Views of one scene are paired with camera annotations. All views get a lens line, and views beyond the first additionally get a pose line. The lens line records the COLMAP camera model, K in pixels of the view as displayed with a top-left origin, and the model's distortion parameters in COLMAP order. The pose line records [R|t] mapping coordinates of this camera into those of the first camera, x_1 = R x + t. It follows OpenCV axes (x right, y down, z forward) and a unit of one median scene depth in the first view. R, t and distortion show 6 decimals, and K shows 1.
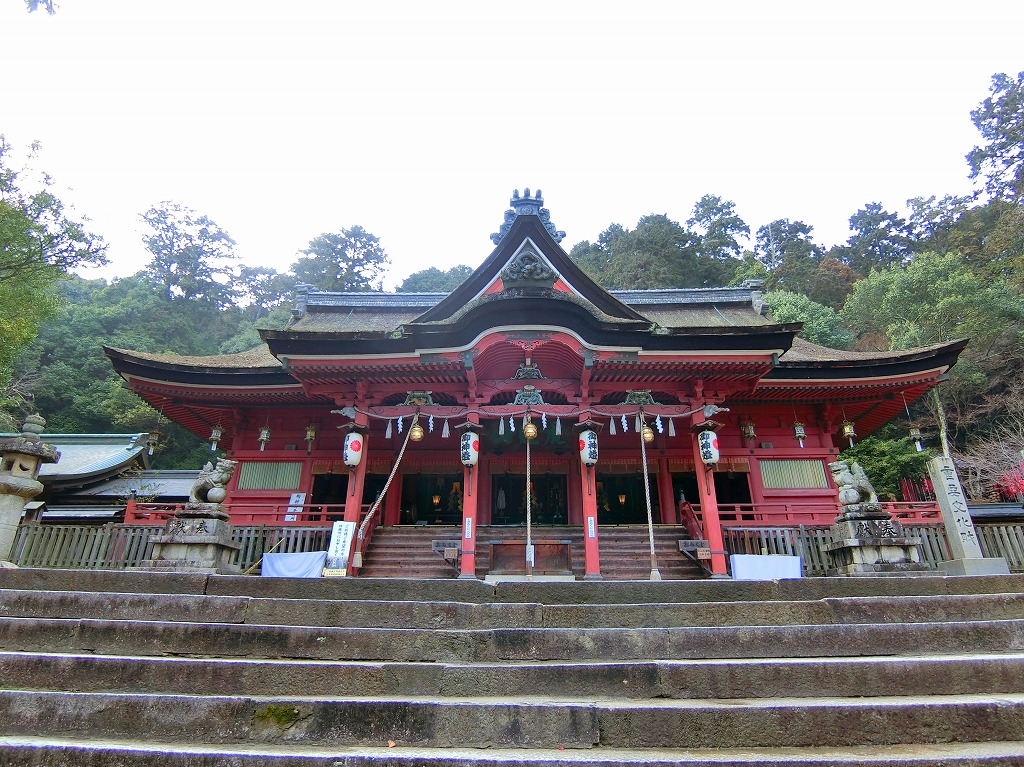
lens RADIAL K [[555.3, 0, 507.9], [0, 555.3, 372.3], [0, 0, 1]] dist [-0.057184, -0.000357]
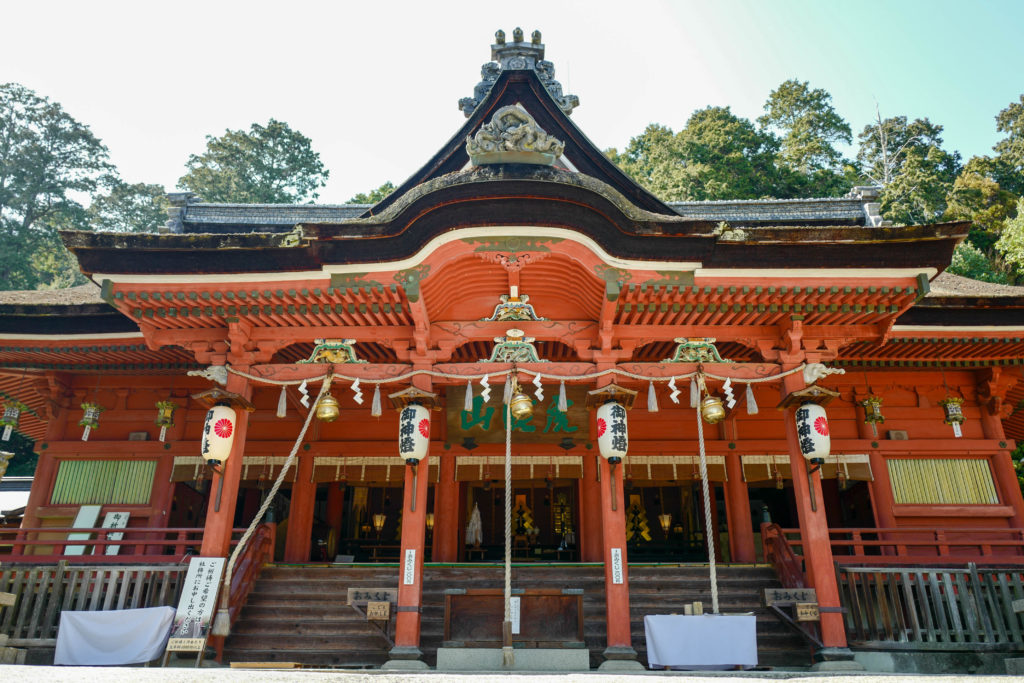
lens RADIAL K [[789.8, 0, 512.4], [0, 789.8, 324.5], [0, 0, 1]] dist [-0.032819, -0.001502]
pose [[0.999898, 0.005002, 0.013348, 0.023735], [-0.004700, 0.999735, -0.022556, 0.036849], [-0.013457, 0.022491, 0.999656, 0.136550]]
